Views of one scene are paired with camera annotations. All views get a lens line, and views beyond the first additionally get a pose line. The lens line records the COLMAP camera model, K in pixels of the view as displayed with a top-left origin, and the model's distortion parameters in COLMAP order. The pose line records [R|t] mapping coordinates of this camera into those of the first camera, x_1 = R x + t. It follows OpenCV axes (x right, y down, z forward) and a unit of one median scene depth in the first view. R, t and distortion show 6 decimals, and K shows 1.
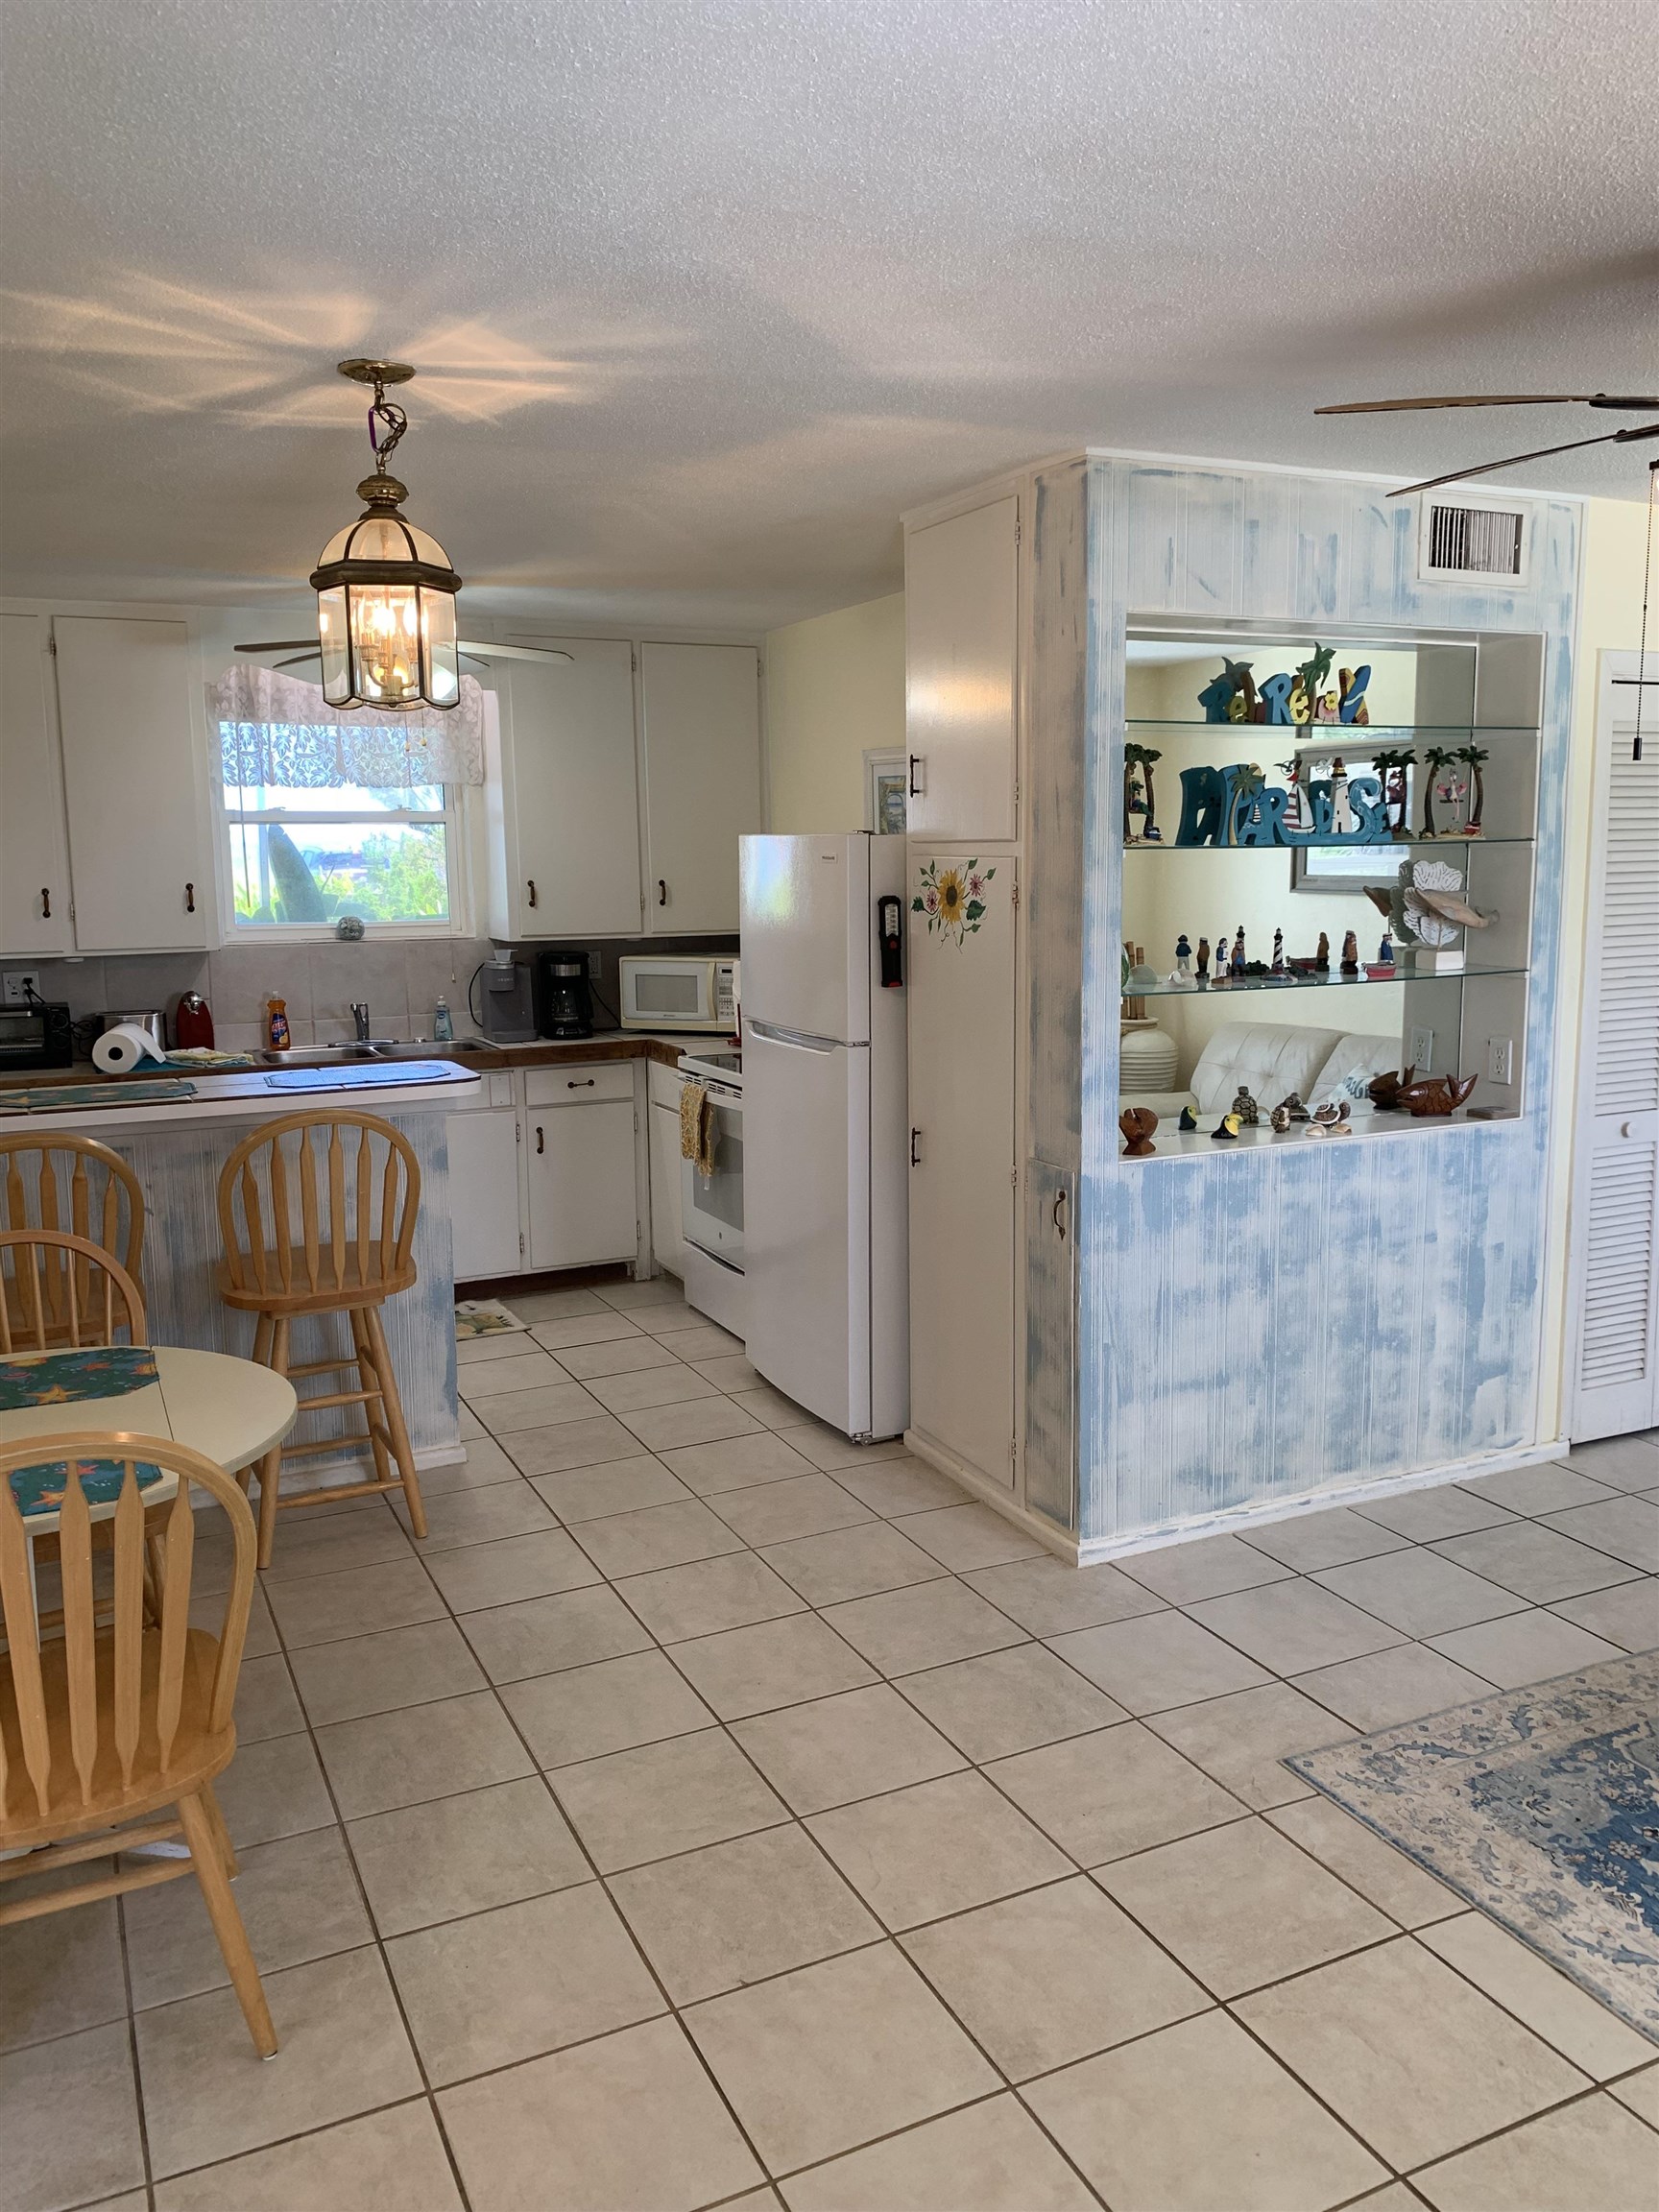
lens RADIAL K [[1682.0, 0, 829.5], [0, 1682.0, 1106.0], [0, 0, 1]] dist [0.070358, -0.065752]
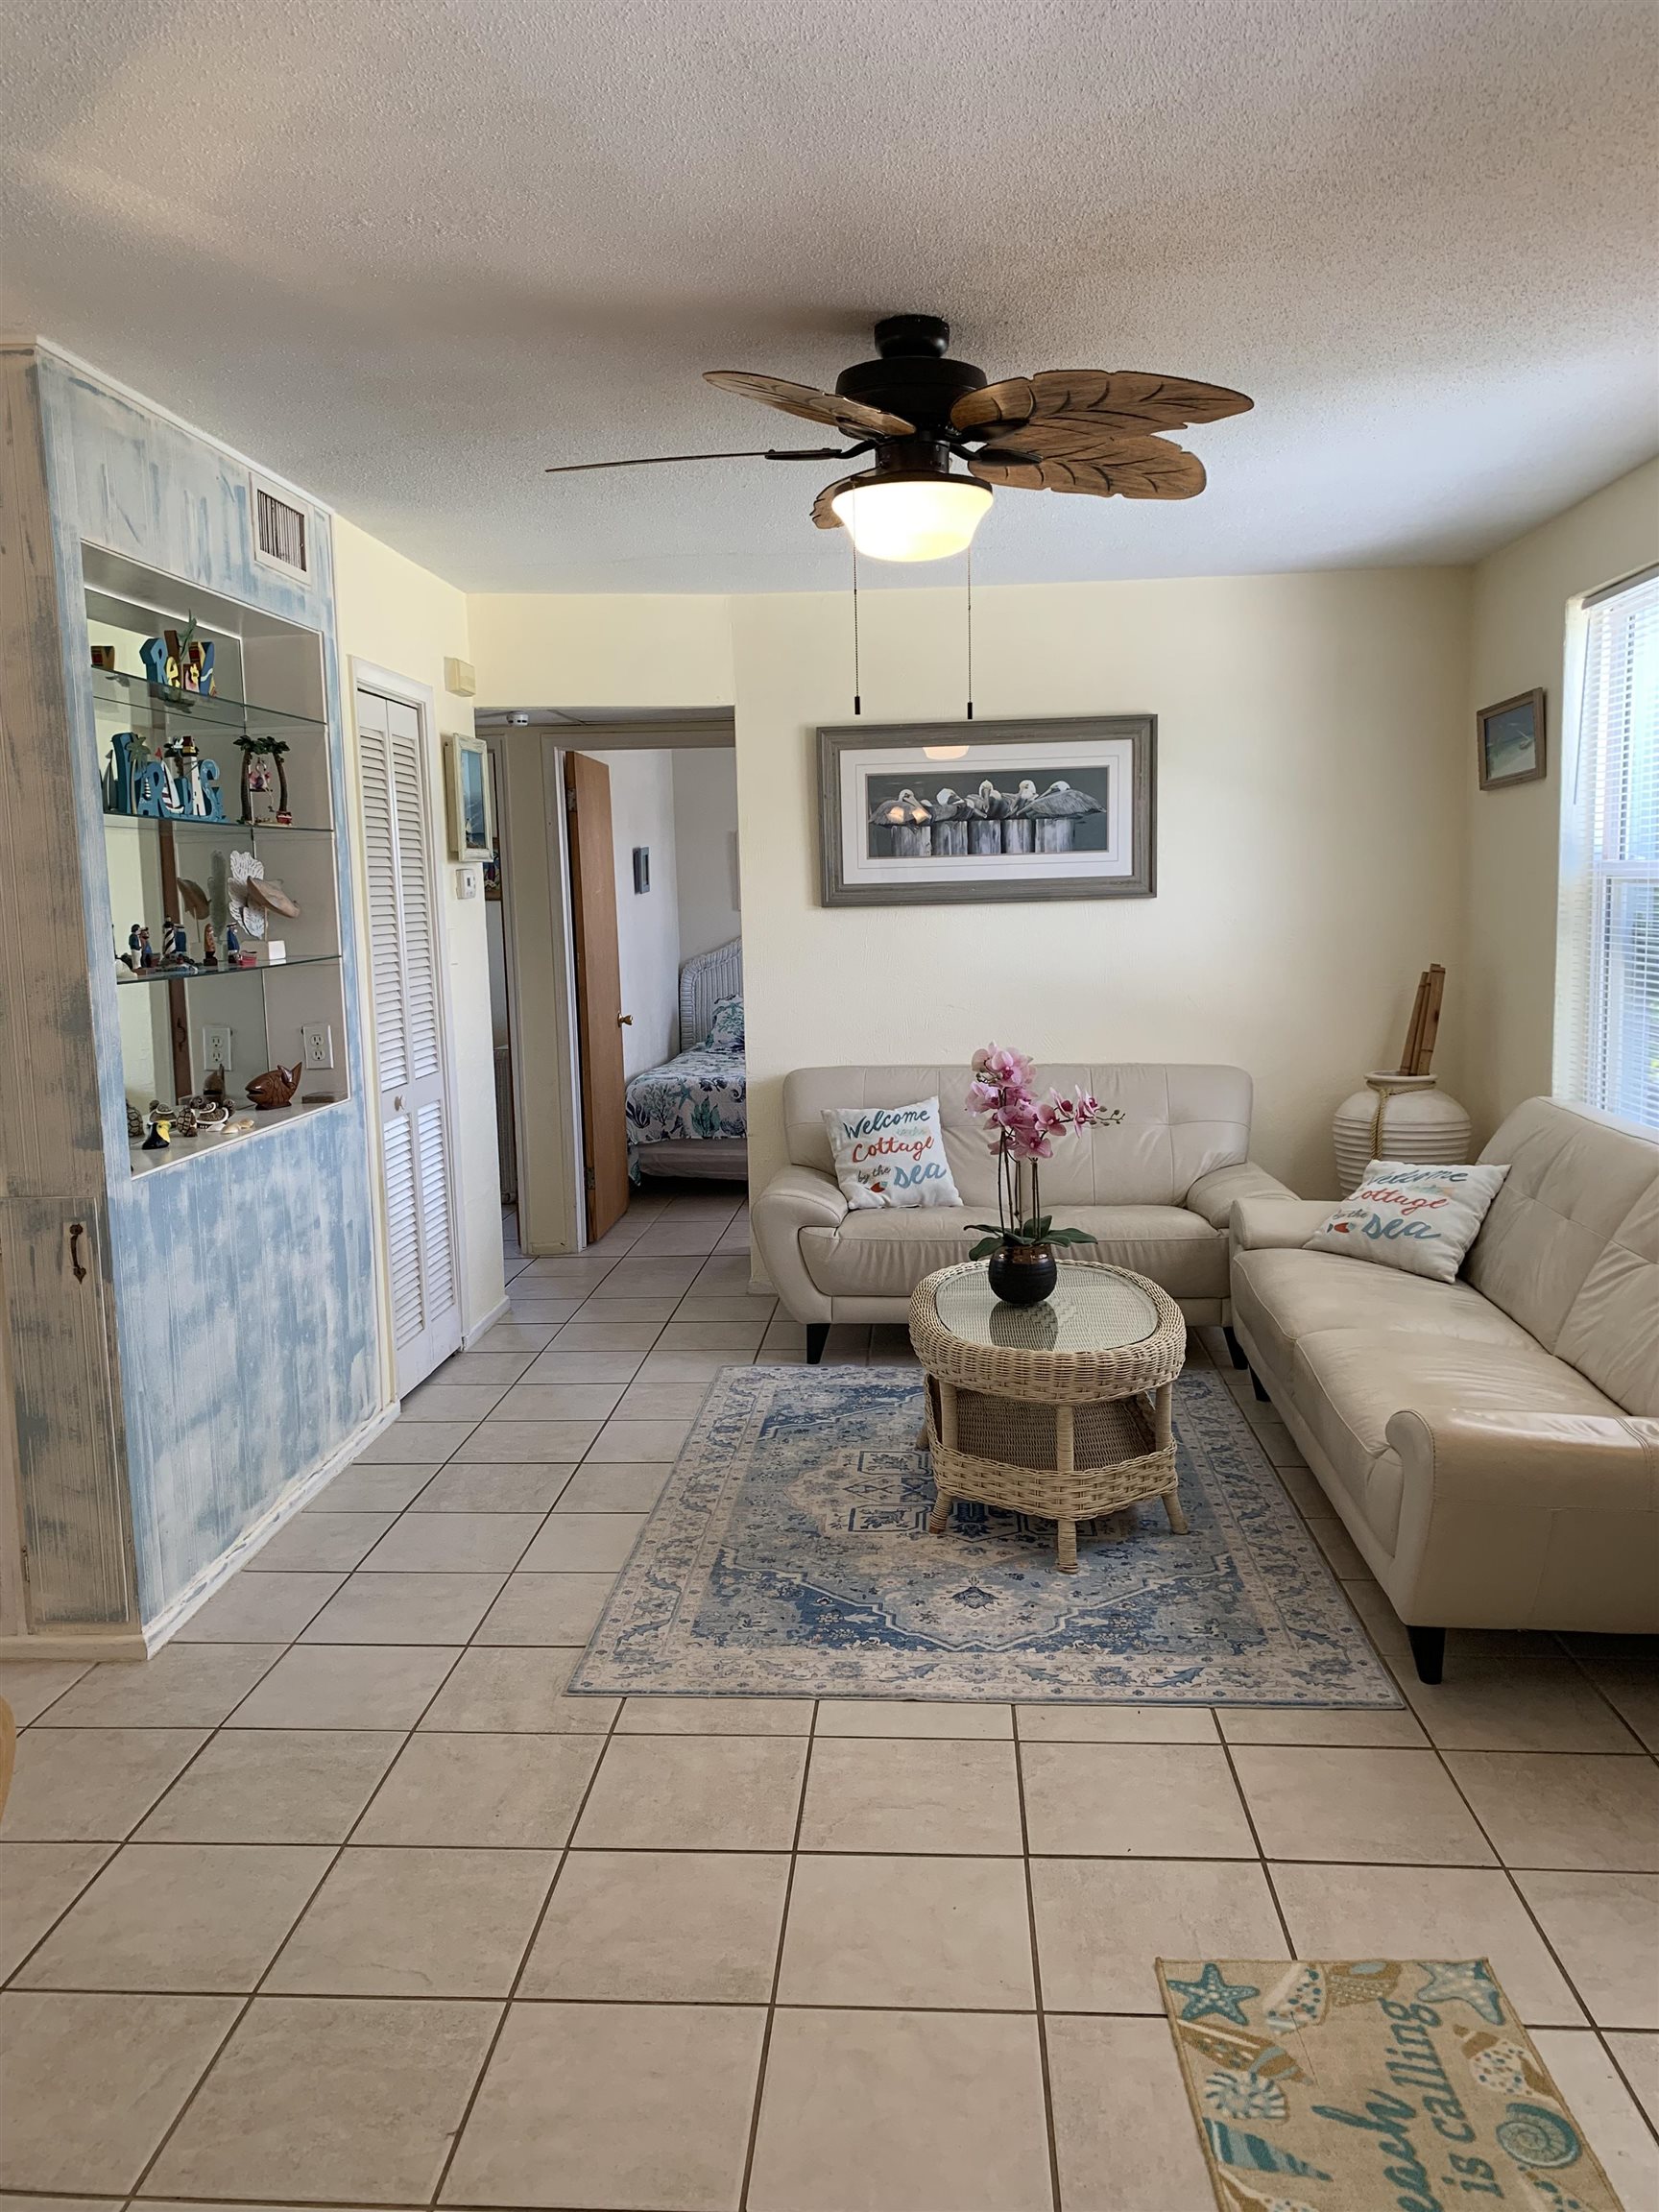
lens RADIAL K [[1700.0, 0, 828.8], [0, 1700.0, 1116.7], [0, 0, 1]] dist [0.001519, 0.001665]
pose [[0.495775, -0.117425, 0.860476, -0.382034], [0.154241, 0.986970, 0.045819, 0.017345], [-0.854644, 0.110005, 0.507427, 0.243512]]
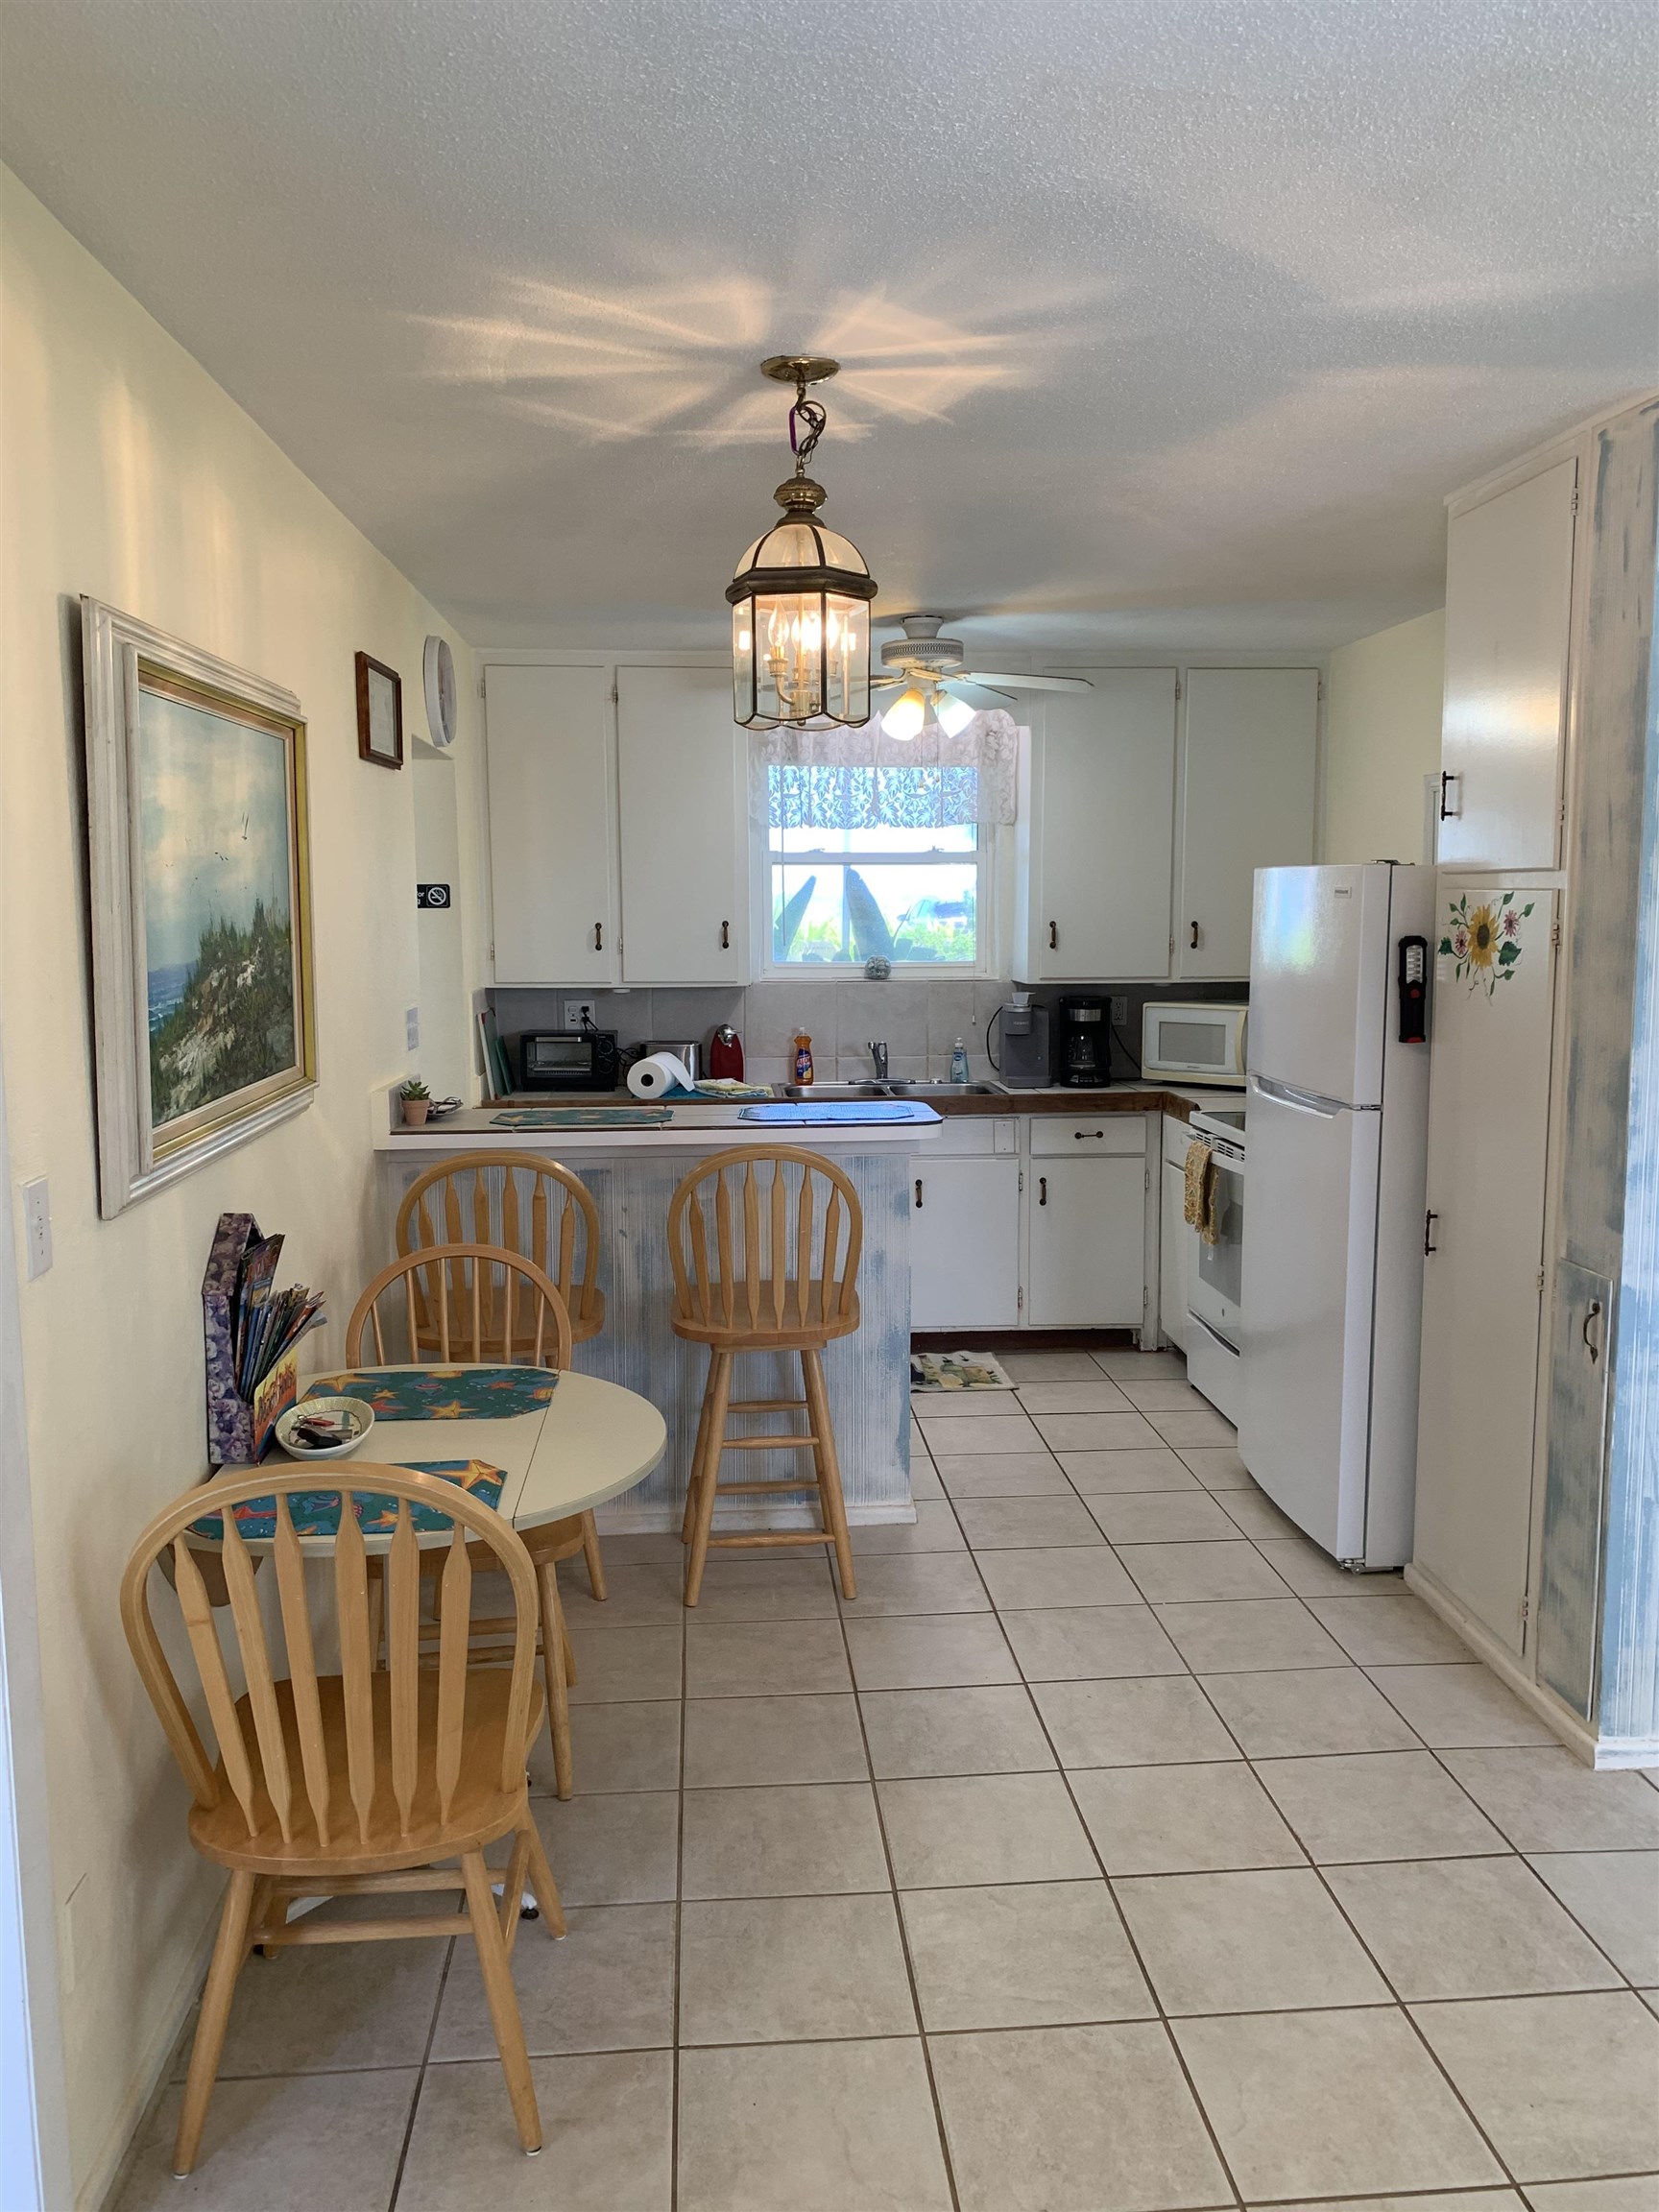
lens RADIAL K [[1674.8, 0, 824.0], [0, 1674.8, 1108.9], [0, 0, 1]] dist [0.063341, -0.081732]
pose [[0.933915, 0.053631, -0.353450, 0.071500], [-0.063359, 0.997862, -0.016003, -0.005301], [0.351836, 0.037339, 0.935317, 0.101197]]
